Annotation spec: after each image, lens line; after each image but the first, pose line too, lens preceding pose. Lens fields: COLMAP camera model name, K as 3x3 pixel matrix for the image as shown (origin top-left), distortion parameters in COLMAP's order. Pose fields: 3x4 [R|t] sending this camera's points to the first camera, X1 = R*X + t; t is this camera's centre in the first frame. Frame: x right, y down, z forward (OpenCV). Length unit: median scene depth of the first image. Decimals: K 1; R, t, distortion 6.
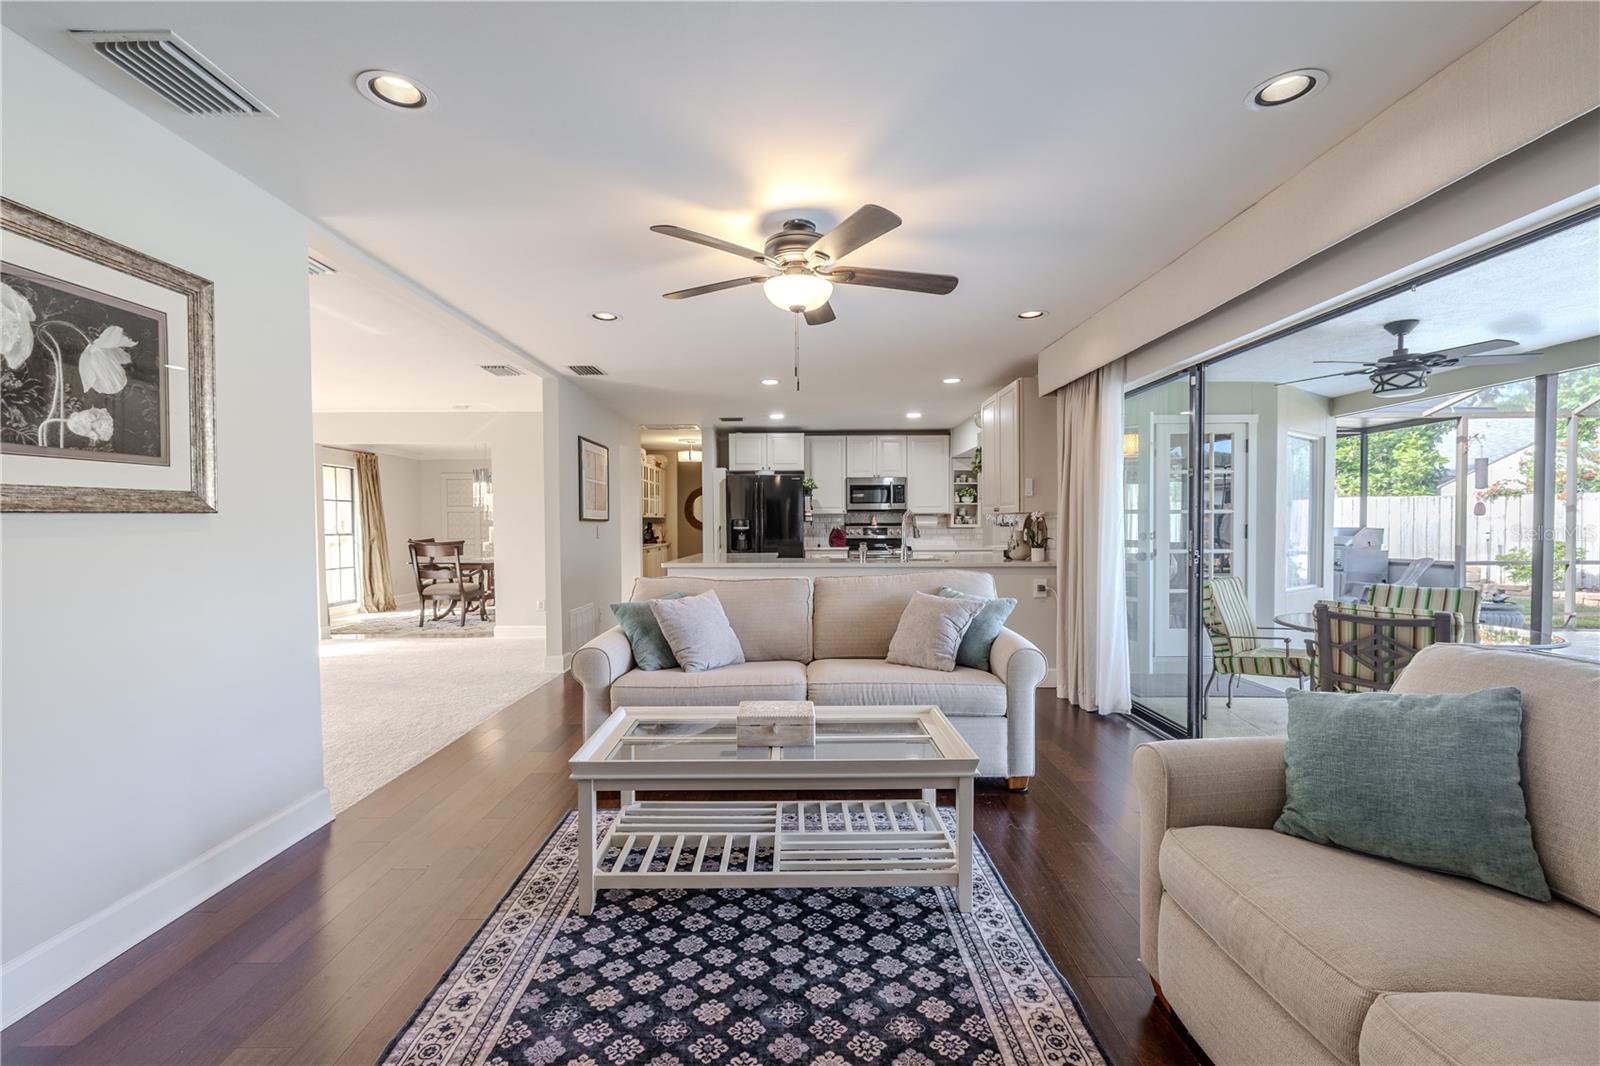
lens RADIAL K [[685.4, 0, 802.6], [0, 685.4, 540.0], [0, 0, 1]] dist [0.001102, 0.000176]
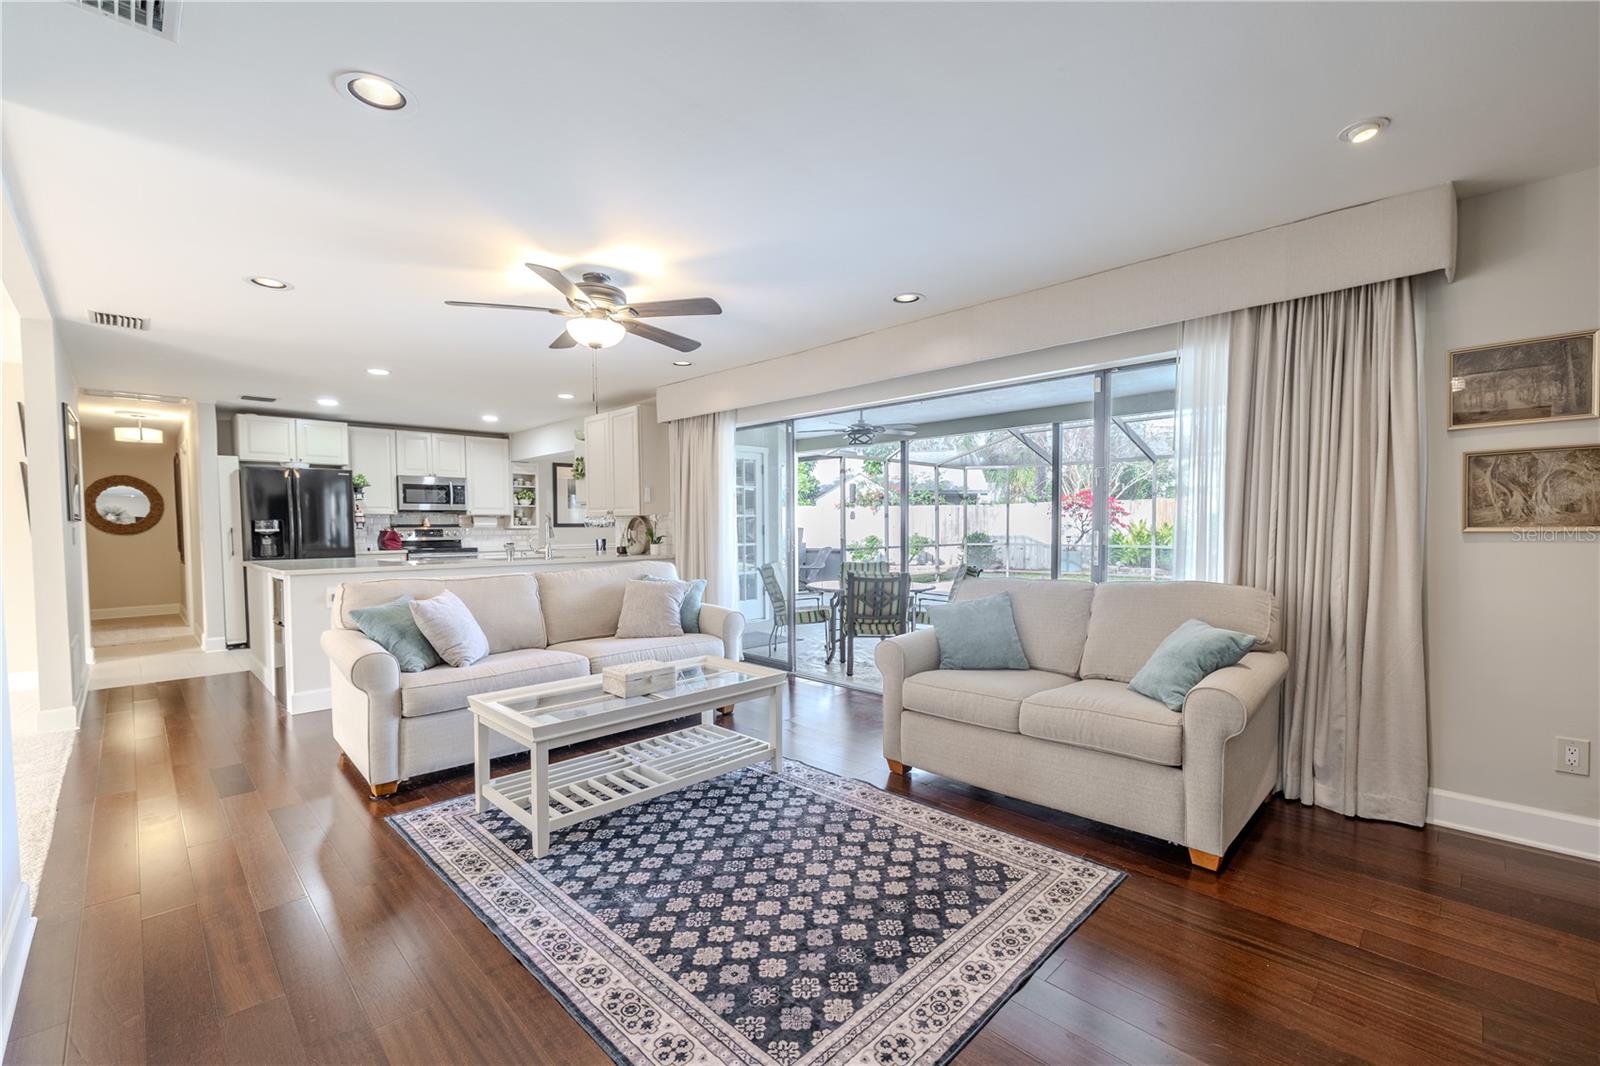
lens RADIAL K [[672.9, 0, 796.5], [0, 672.9, 547.3], [0, 0, 1]] dist [0.000392, 0.000066]
pose [[0.715623, -0.023857, 0.698080, -0.210217], [0.018002, 0.999714, 0.015711, 0.002020], [-0.698255, 0.001323, 0.715848, -0.033391]]
